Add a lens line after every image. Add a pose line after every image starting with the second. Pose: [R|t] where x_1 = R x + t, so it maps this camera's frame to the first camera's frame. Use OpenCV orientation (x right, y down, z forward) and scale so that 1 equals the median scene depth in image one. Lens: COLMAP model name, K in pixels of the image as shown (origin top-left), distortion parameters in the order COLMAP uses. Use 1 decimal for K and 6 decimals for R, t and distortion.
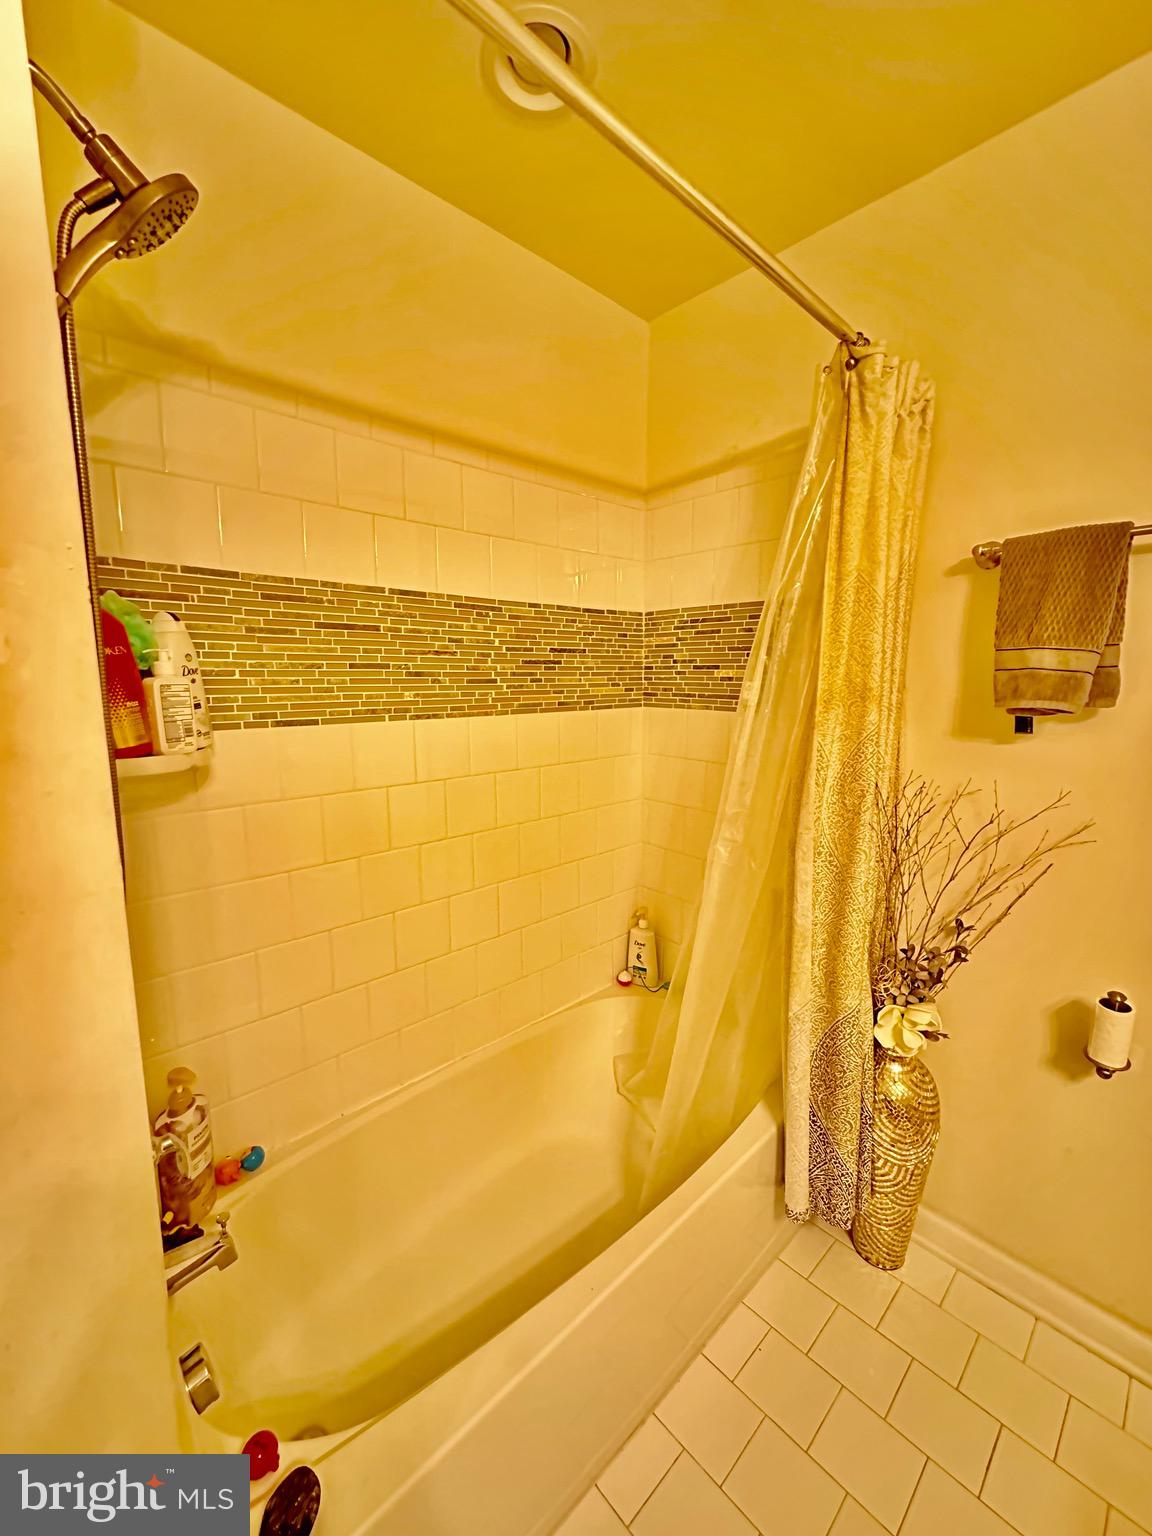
lens RADIAL K [[615.7, 0, 572.5], [0, 615.7, 767.8], [0, 0, 1]] dist [-0.002703, 0.000979]
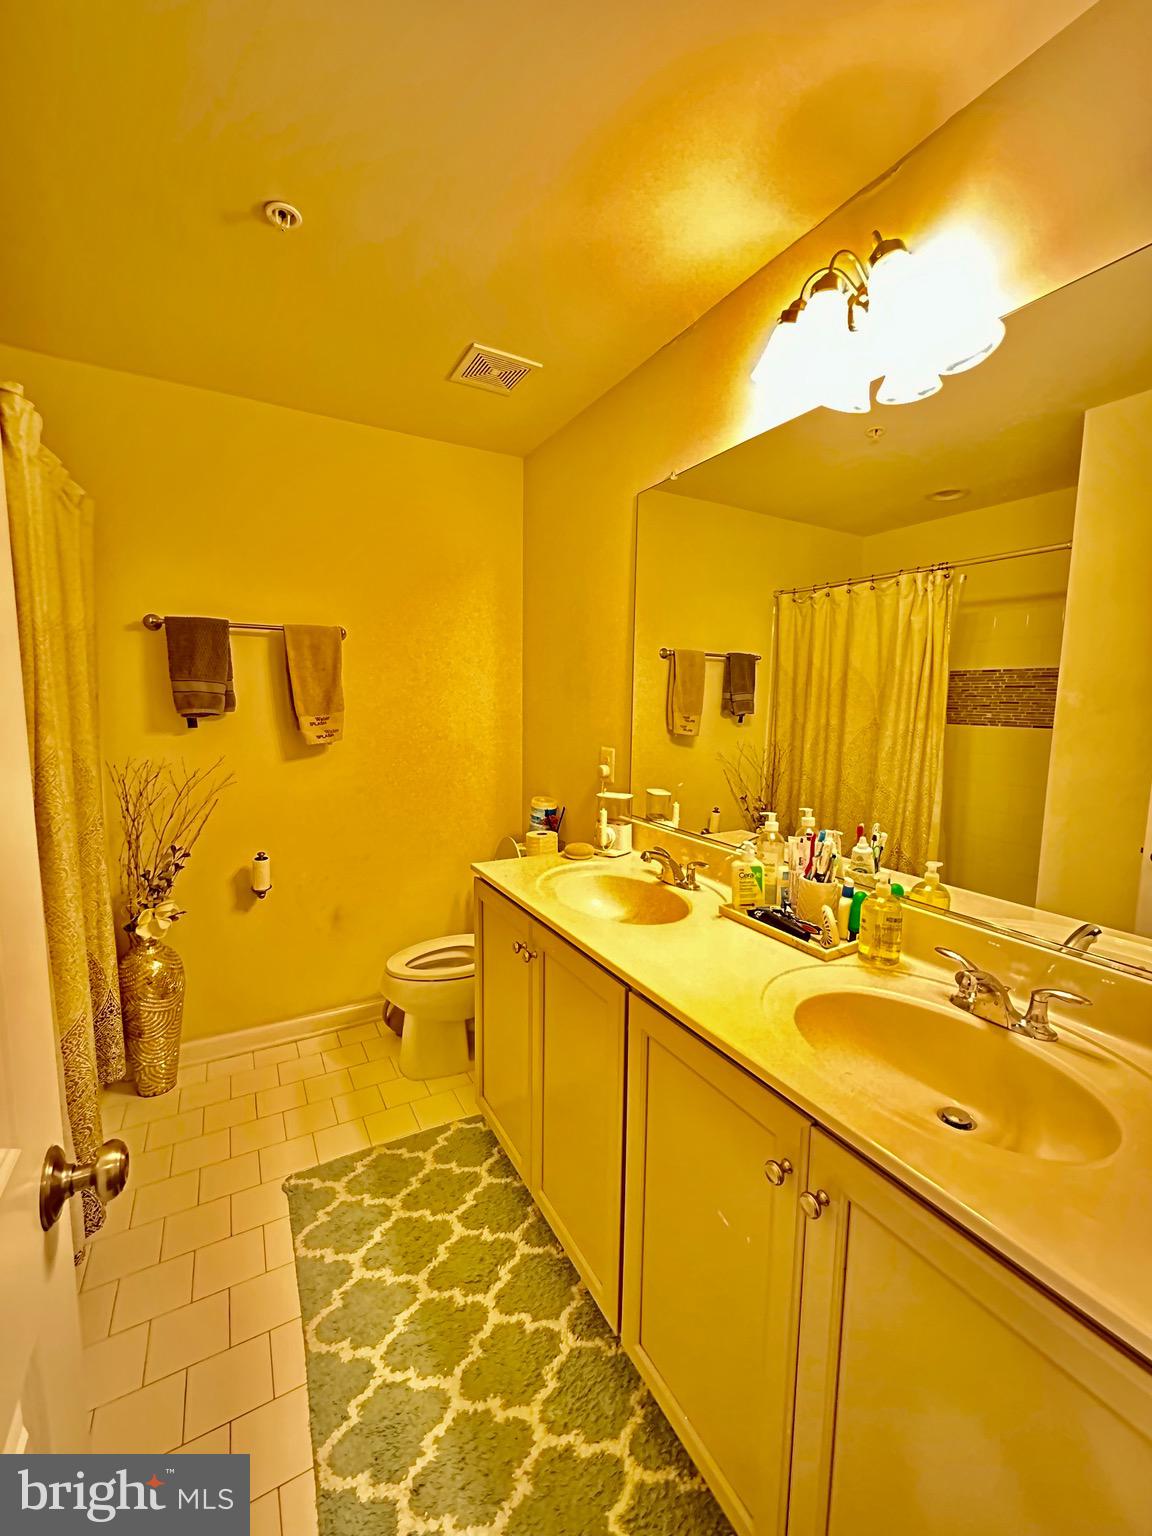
lens RADIAL K [[615.7, 0, 574.3], [0, 615.7, 773.6], [0, 0, 1]] dist [-0.002703, 0.000979]
pose [[0.226842, -0.110441, 0.967649, -0.744661], [0.128530, 0.988255, 0.082662, 0.068806], [-0.965413, 0.105621, 0.238372, -0.465866]]
